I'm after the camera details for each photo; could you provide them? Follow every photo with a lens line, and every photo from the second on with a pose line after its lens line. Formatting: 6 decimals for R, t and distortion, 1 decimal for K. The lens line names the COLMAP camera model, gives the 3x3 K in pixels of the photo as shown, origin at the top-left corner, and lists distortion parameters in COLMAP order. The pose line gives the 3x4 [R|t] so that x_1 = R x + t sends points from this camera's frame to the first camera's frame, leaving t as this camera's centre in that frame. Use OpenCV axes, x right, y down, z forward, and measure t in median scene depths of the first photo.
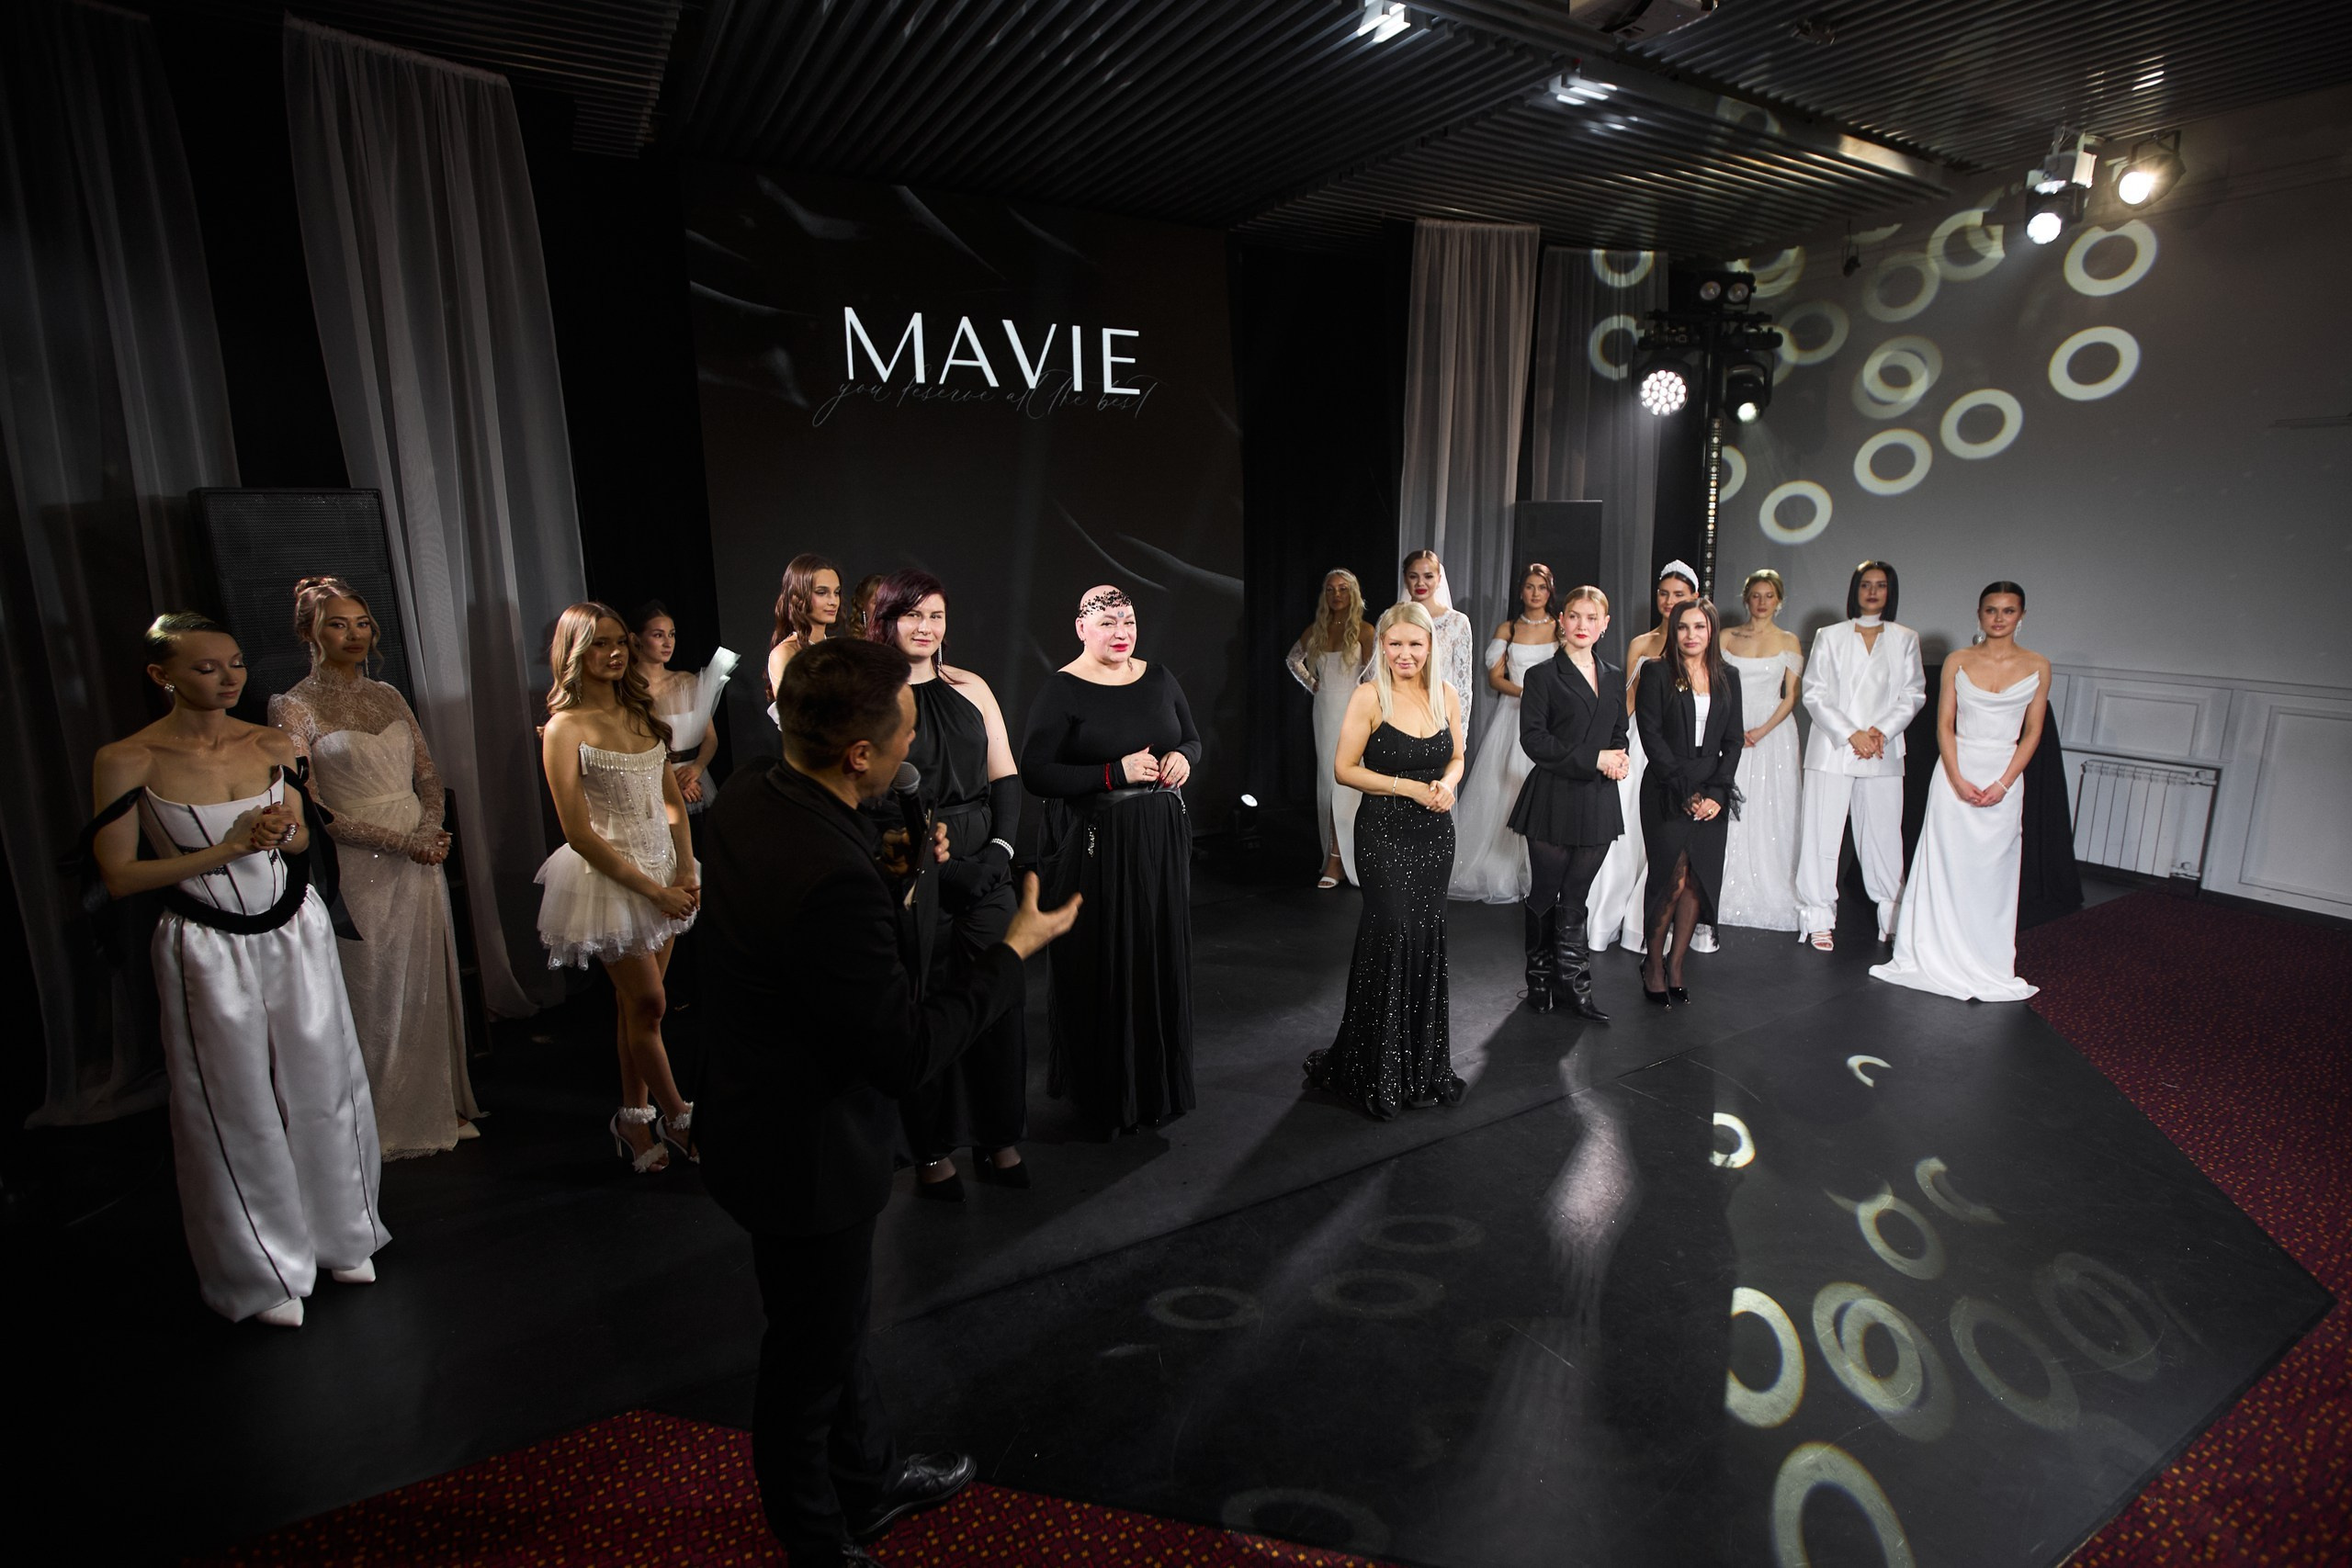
lens RADIAL K [[1142.0, 0, 1231.5], [0, 1142.0, 785.5], [0, 0, 1]] dist [-0.044702, 0.012954]
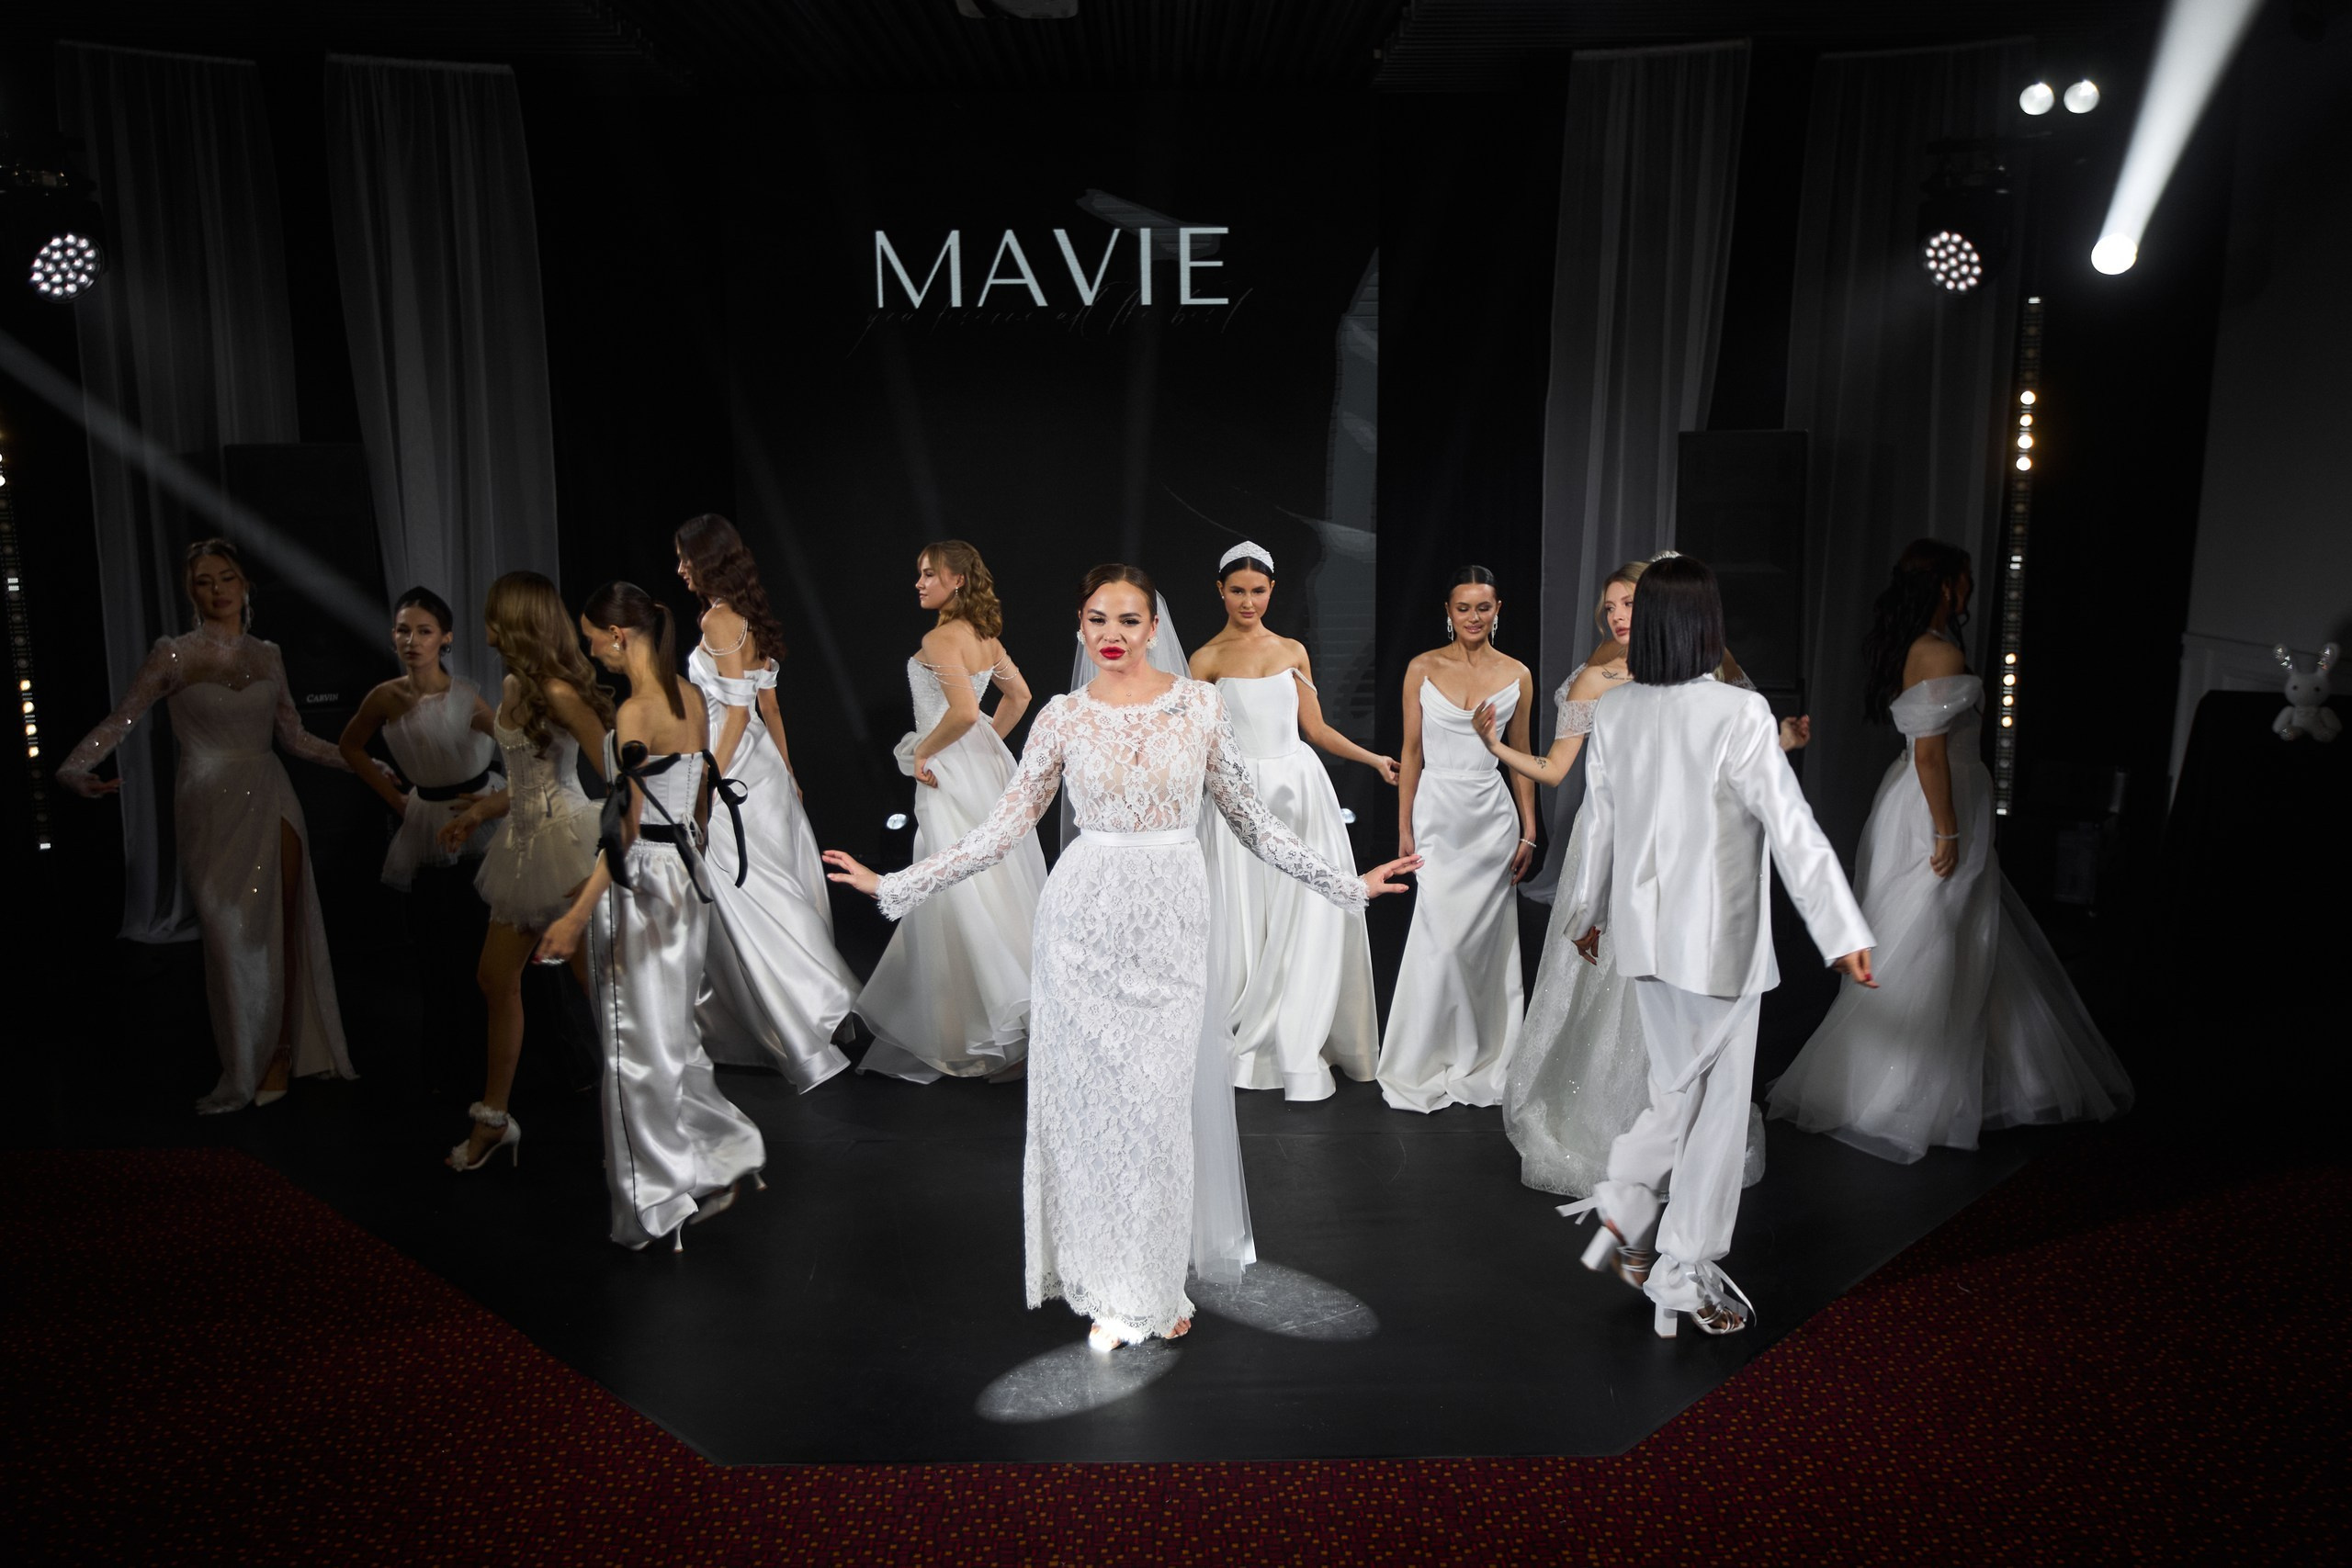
lens RADIAL K [[1876.4, 0, 1171.3], [0, 1876.4, 785.0], [0, 0, 1]] dist [-0.010727, 0.091020]
pose [[0.864496, 0.089756, -0.494560, 0.669176], [-0.104256, 0.994549, -0.001744, 0.006404], [0.491708, 0.053068, 0.869142, -0.197322]]
